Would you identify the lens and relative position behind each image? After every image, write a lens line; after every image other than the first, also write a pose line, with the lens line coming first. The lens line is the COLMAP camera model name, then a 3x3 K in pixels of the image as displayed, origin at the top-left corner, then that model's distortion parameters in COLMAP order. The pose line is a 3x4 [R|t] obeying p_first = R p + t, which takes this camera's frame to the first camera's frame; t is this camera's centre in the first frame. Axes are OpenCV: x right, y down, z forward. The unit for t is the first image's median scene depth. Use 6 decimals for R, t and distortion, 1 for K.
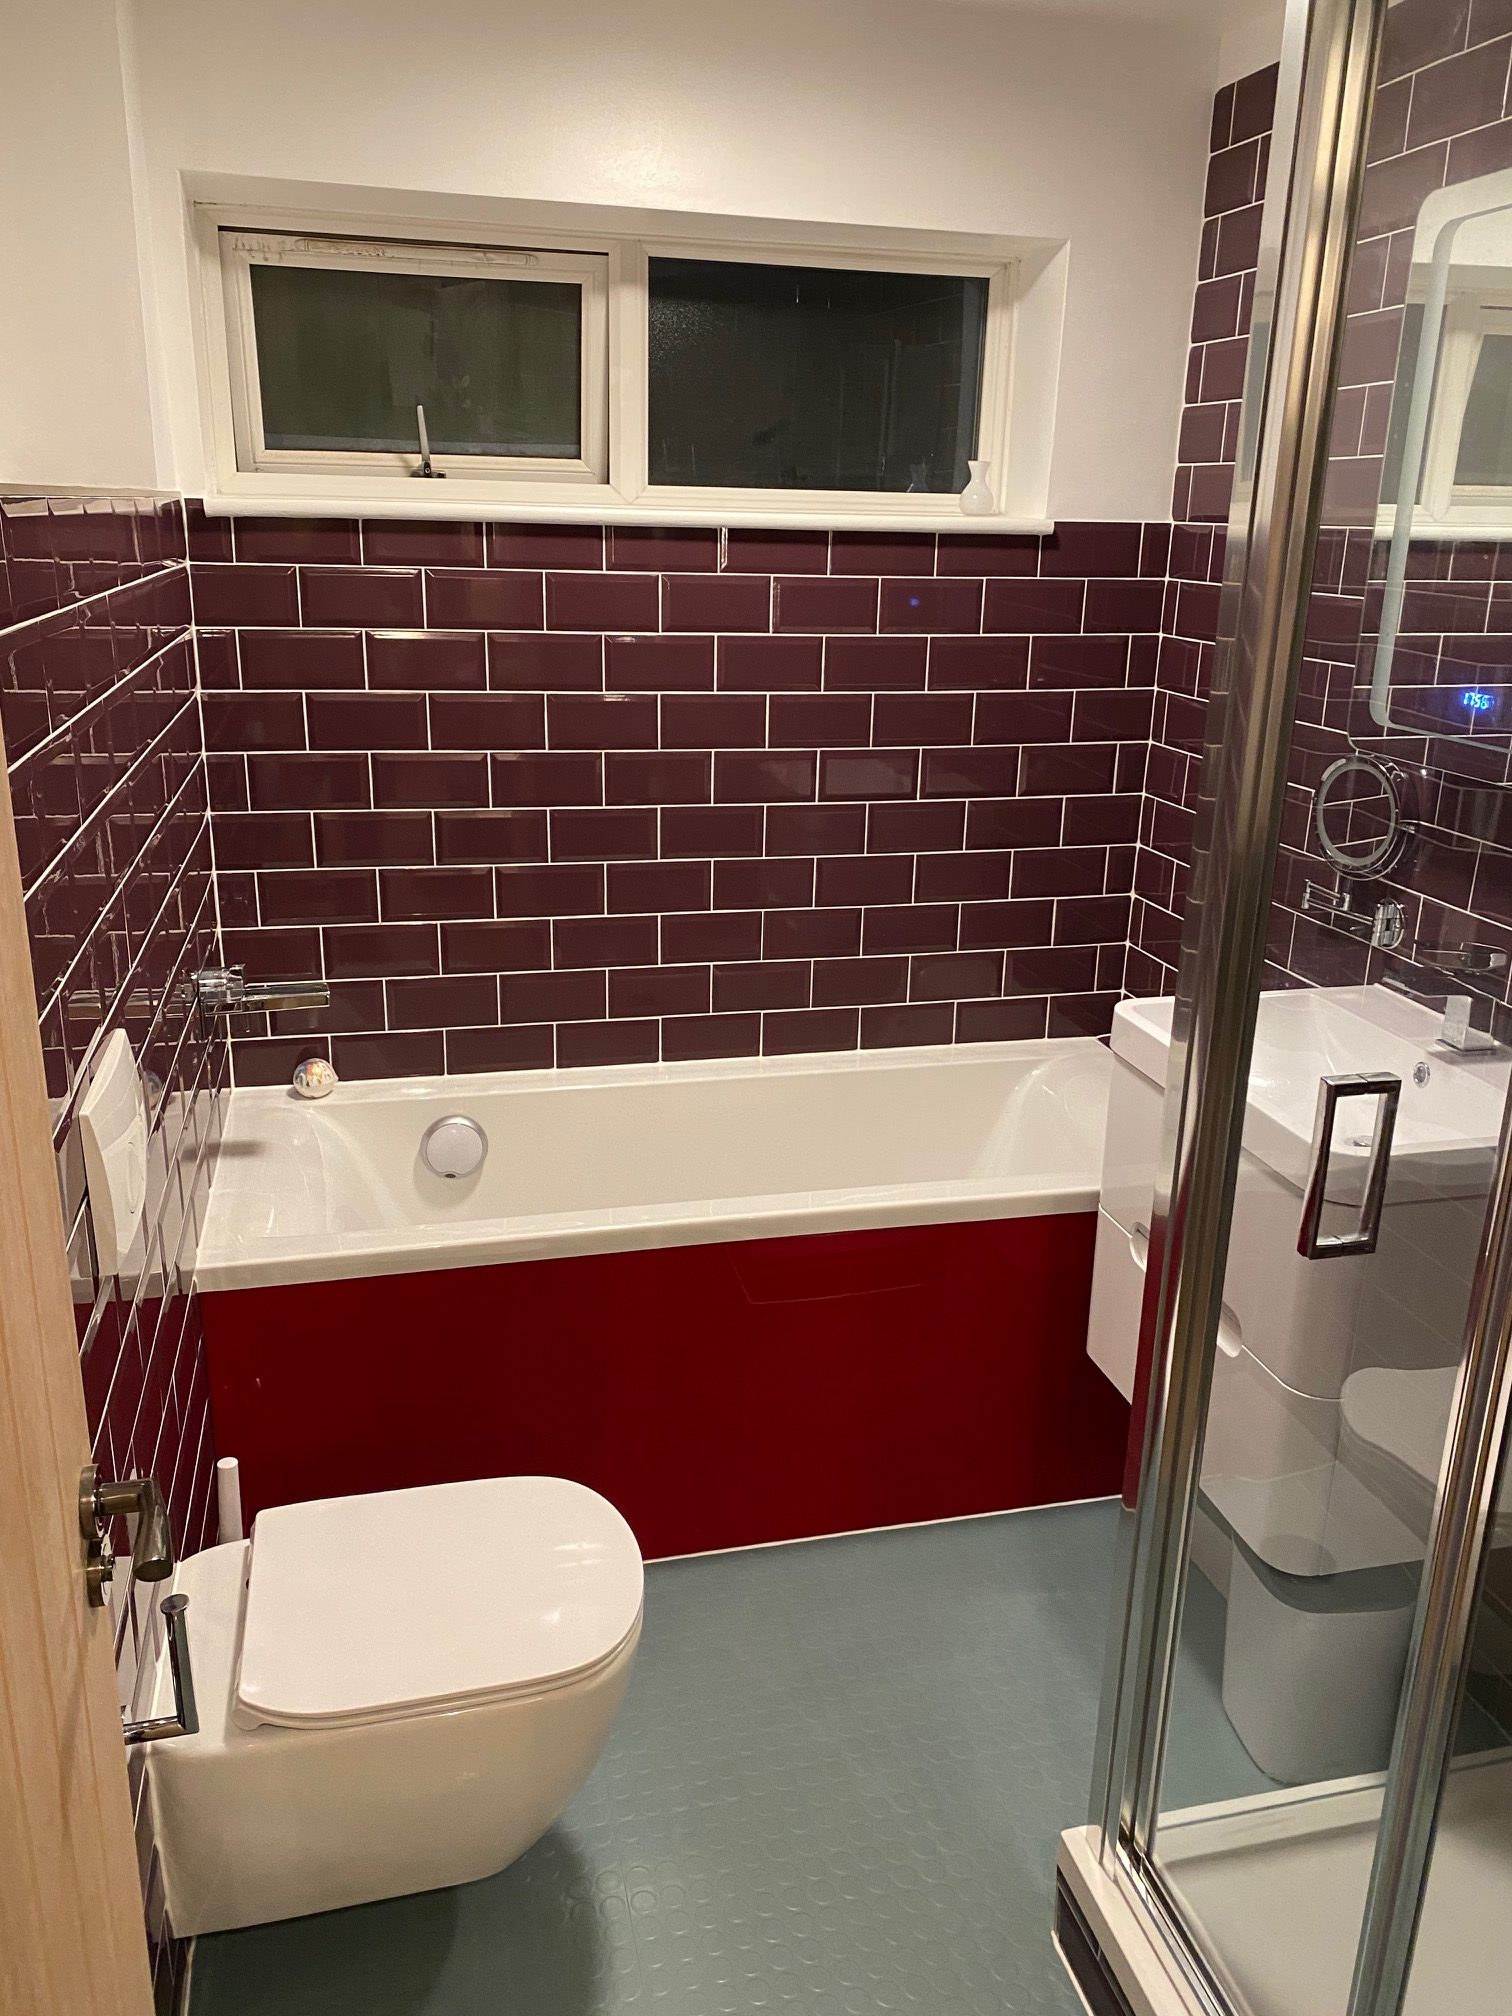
lens RADIAL K [[1522.8, 0, 769.1], [0, 1522.8, 1002.7], [0, 0, 1]] dist [0.058027, -0.085122]
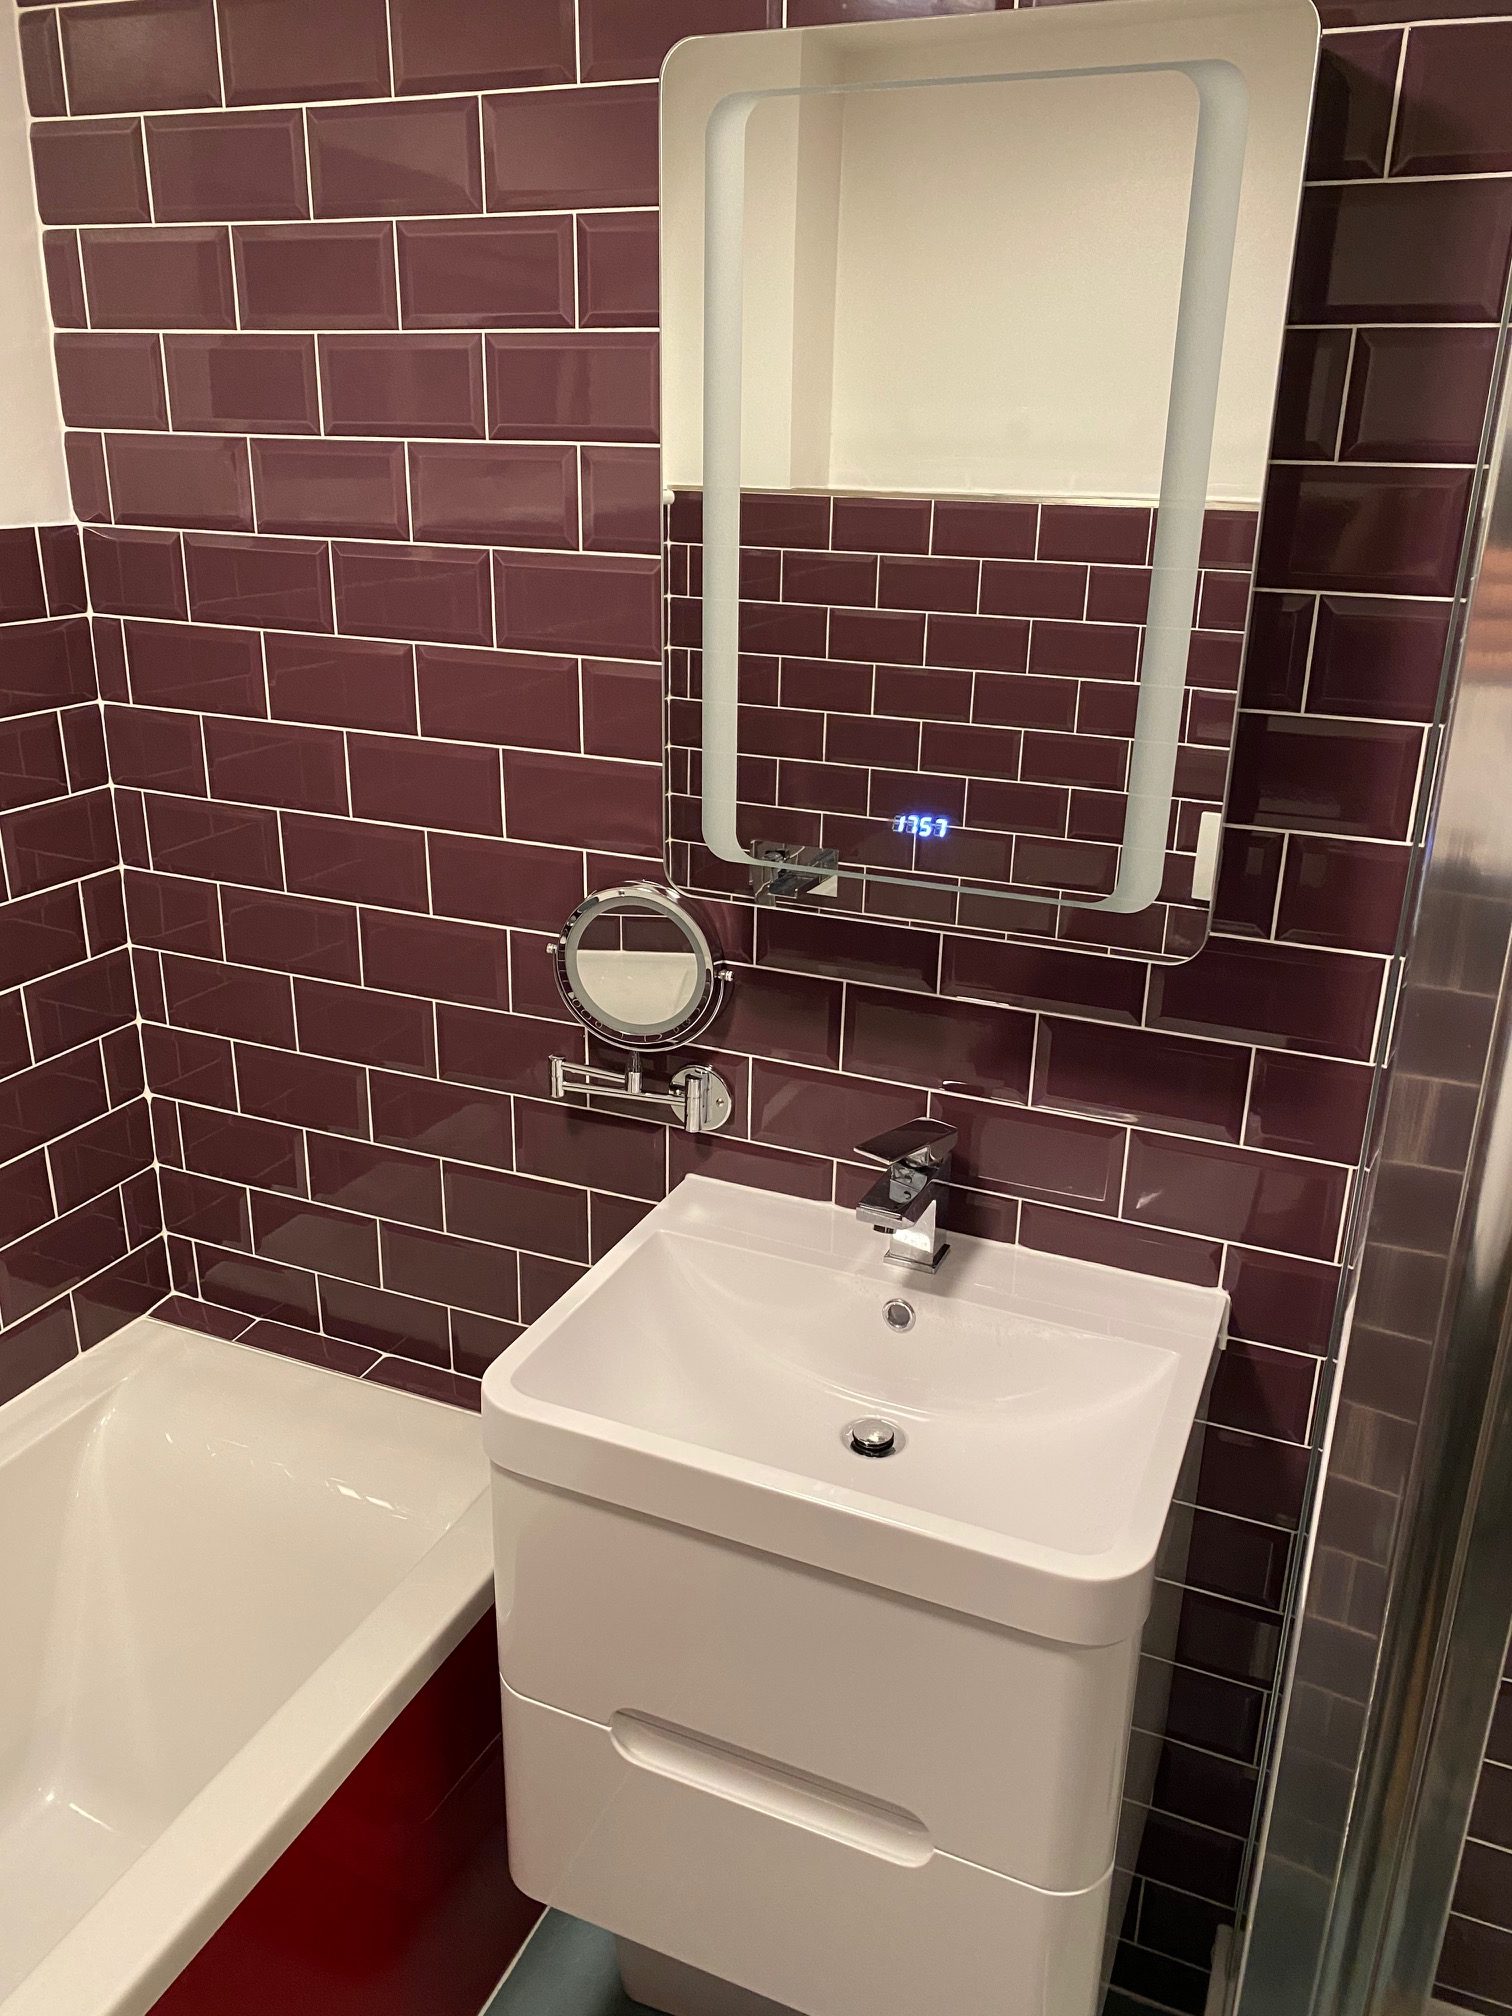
lens RADIAL K [[1576.4, 0, 761.3], [0, 1576.4, 980.2], [0, 0, 1]] dist [0.048122, -0.011549]
pose [[0.610367, -0.279535, 0.741156, -0.101755], [0.240800, 0.956860, 0.162584, -0.192015], [-0.754631, 0.079234, 0.651348, 0.428549]]
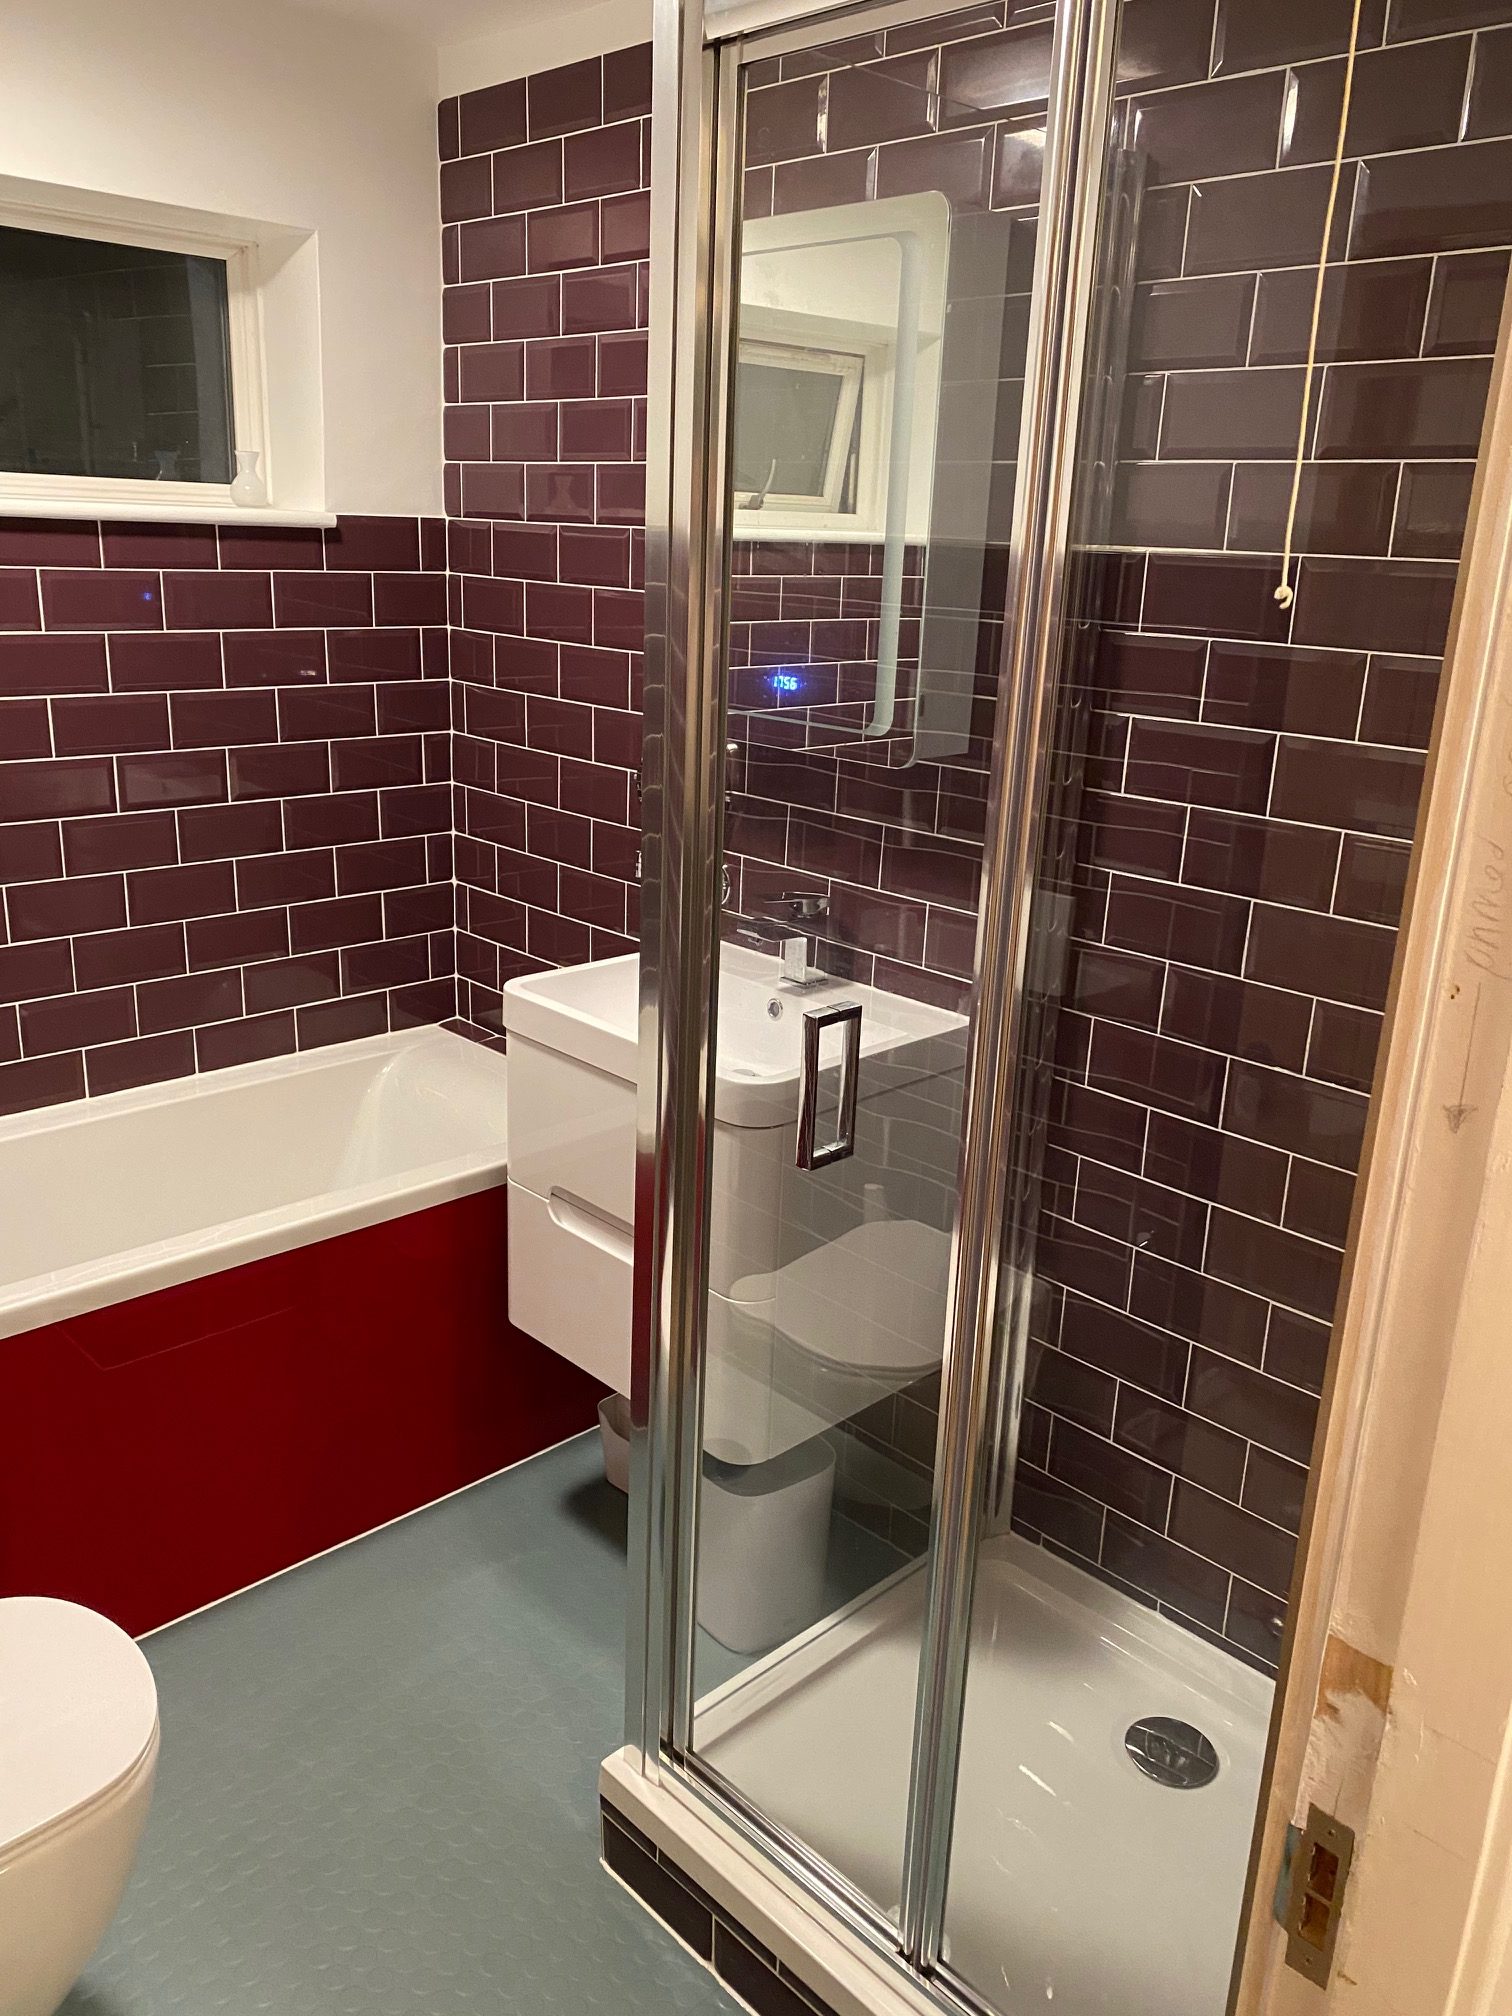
lens RADIAL K [[1523.1, 0, 769.5], [0, 1523.1, 1008.6], [0, 0, 1]] dist [0.045975, -0.077755]
pose [[0.863265, -0.139492, 0.485094, -0.102915], [0.134558, 0.989875, 0.045188, -0.004476], [-0.486486, 0.026264, 0.873294, 0.005925]]
